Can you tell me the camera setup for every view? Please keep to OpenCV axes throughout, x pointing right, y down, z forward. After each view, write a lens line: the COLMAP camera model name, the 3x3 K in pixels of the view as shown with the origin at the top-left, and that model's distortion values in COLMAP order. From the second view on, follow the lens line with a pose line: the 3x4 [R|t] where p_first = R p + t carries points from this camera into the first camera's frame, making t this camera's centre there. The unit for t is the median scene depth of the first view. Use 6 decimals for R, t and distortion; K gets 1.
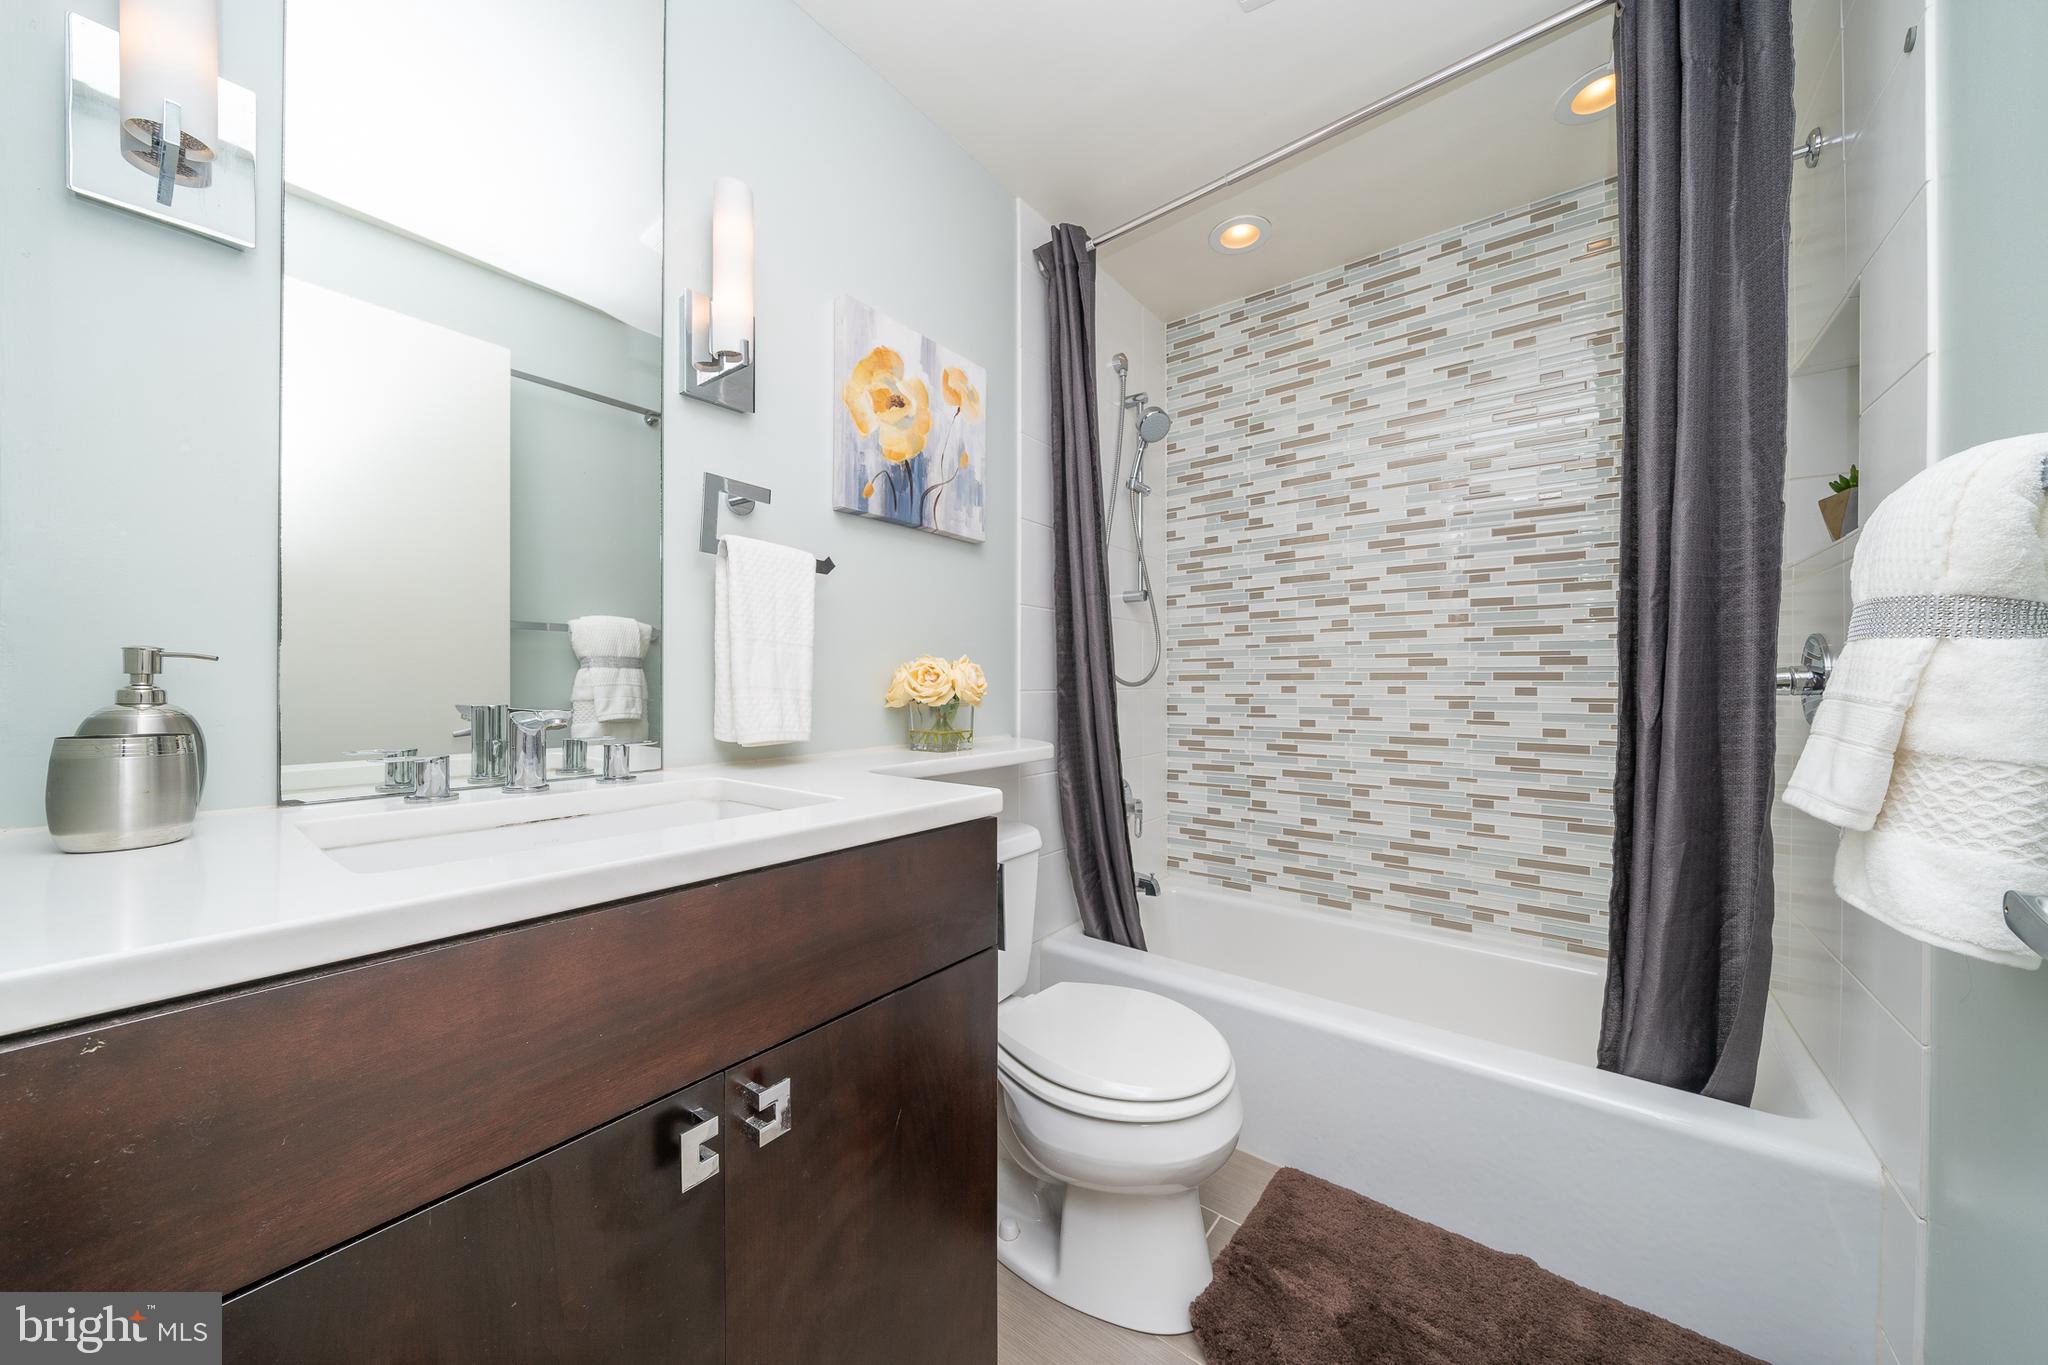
lens RADIAL K [[725.6, 0, 1018.9], [0, 725.6, 683.0], [0, 0, 1]] dist [-0.001931, -0.000548]
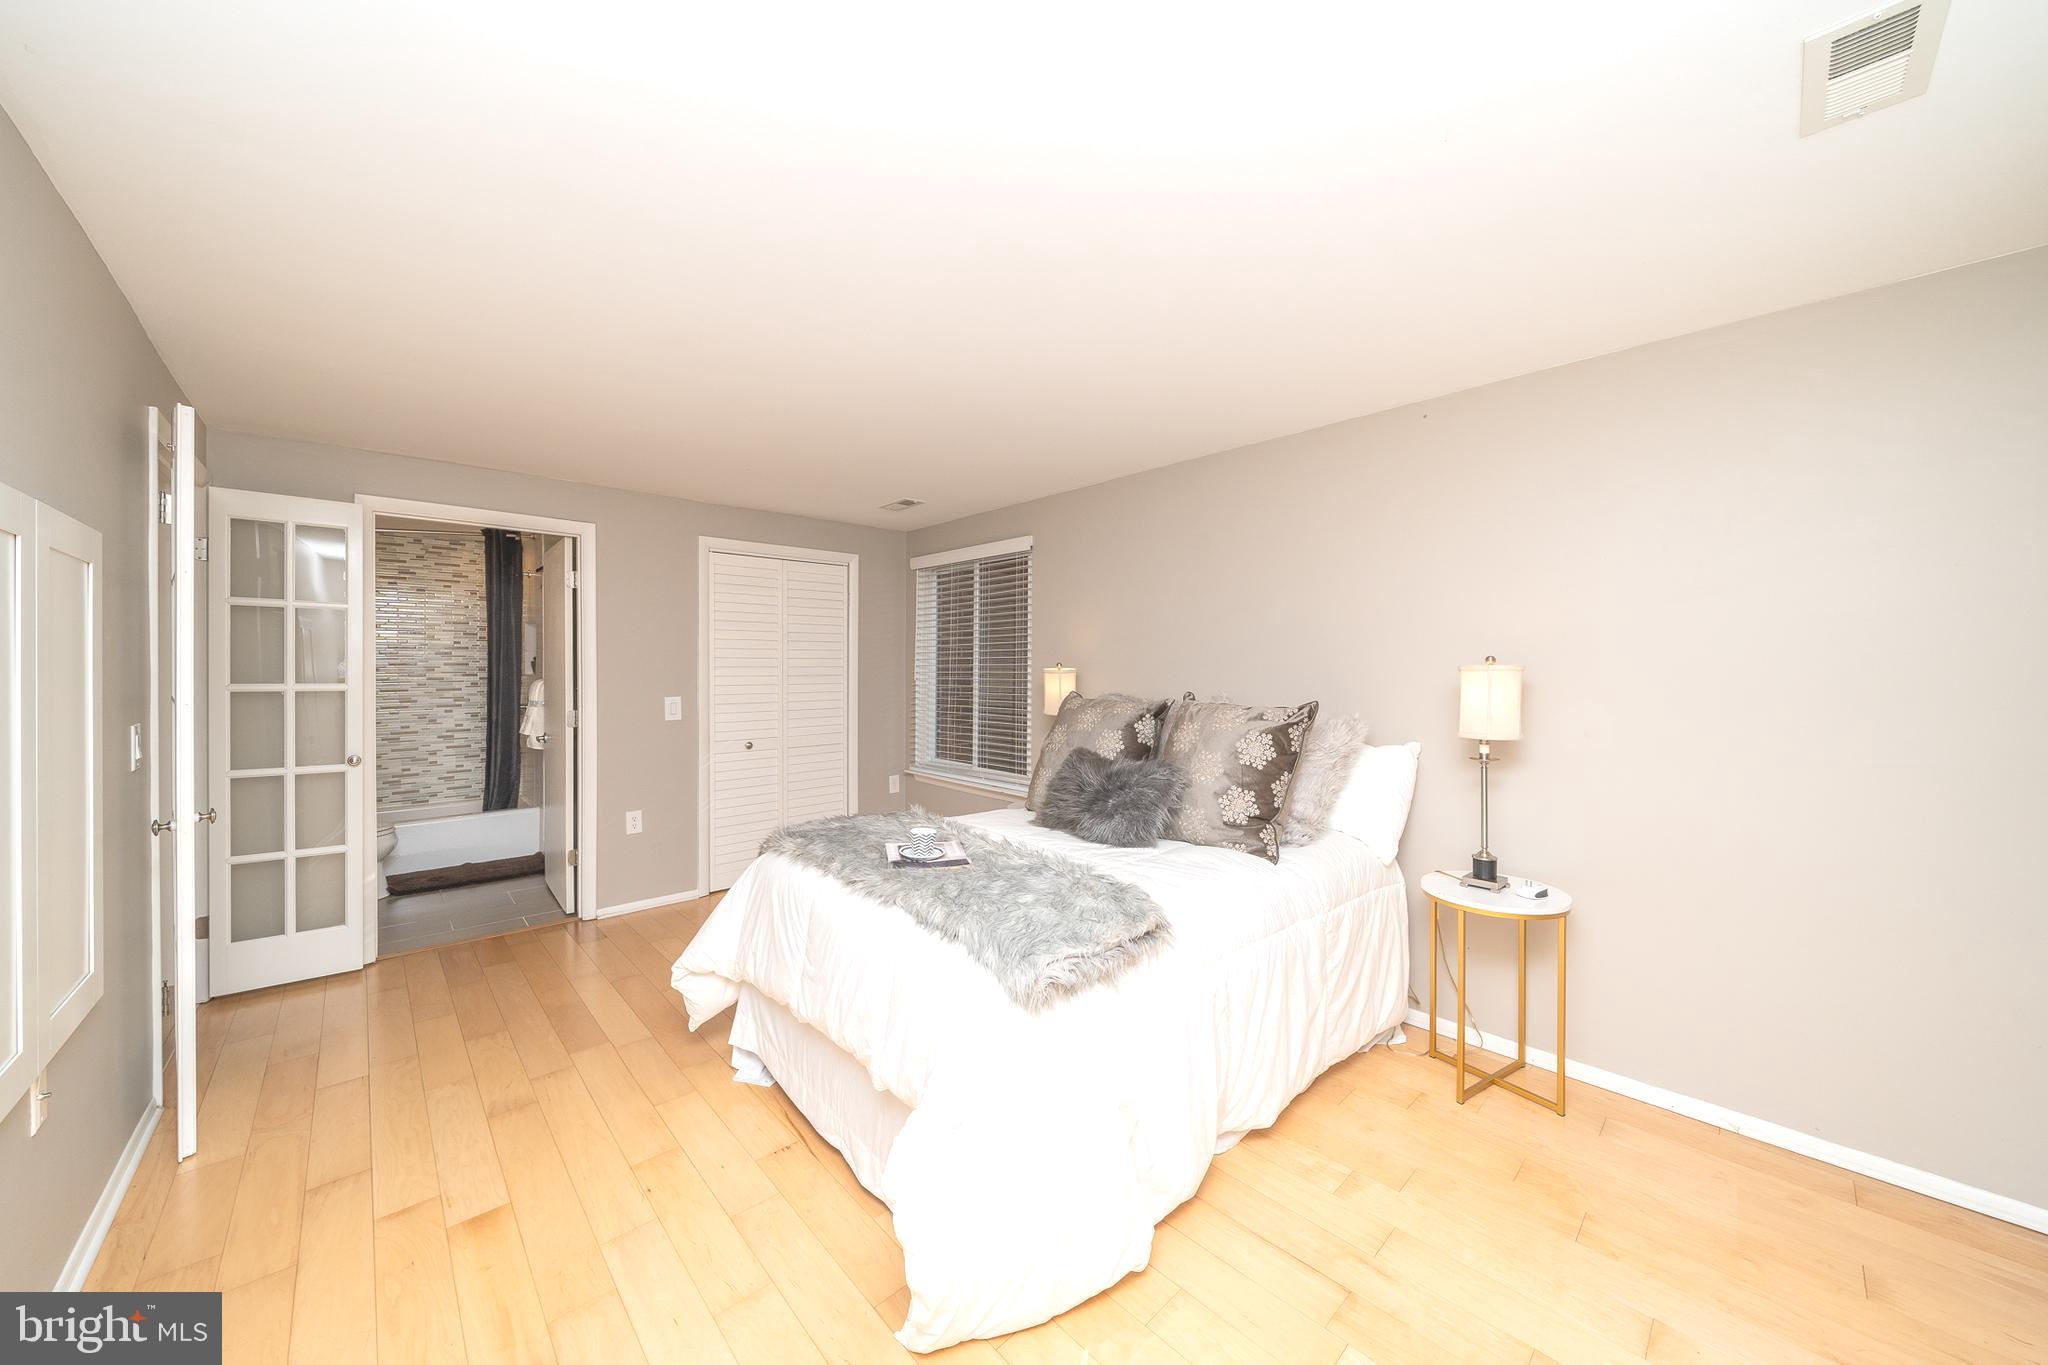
lens RADIAL K [[725.6, 0, 1017.3], [0, 725.6, 675.4], [0, 0, 1]] dist [-0.001931, -0.000548]
pose [[0.185787, -0.010360, 0.982535, -1.645092], [0.000941, 0.999946, 0.010366, -0.154368], [-0.982590, -0.001002, 0.185787, -1.682490]]
